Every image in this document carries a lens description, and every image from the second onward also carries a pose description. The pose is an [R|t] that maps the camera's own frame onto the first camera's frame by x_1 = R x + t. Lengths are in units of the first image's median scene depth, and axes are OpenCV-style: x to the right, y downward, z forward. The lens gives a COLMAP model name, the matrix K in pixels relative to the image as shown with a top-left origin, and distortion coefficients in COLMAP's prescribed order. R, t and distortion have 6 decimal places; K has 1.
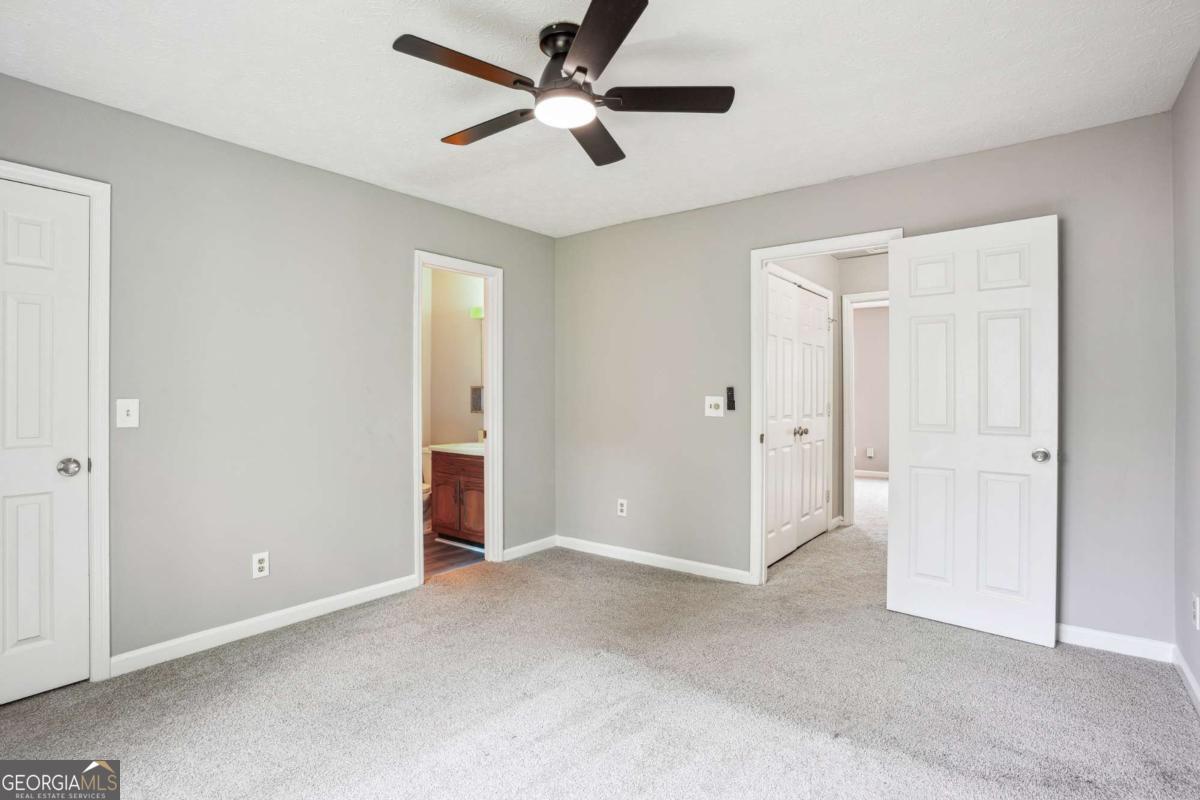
lens RADIAL K [[599.3, 0, 600.1], [0, 599.3, 382.3], [0, 0, 1]] dist [-0.076594, 0.034135]
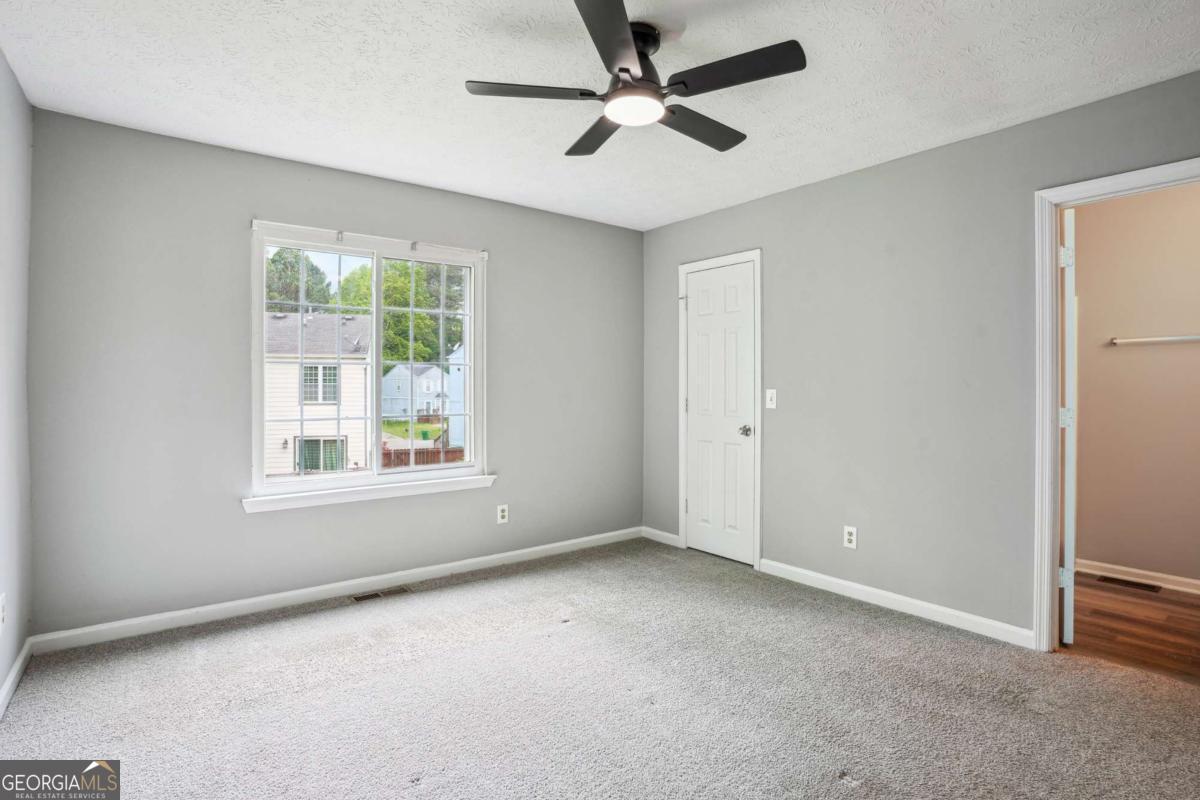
lens RADIAL K [[599.3, 0, 600.1], [0, 599.3, 382.3], [0, 0, 1]] dist [-0.076594, 0.034135]
pose [[-0.262170, -0.002925, -0.965017, 0.686750], [0.016879, 0.999829, -0.007616, 0.013478], [0.964874, -0.018285, -0.262075, 0.883489]]
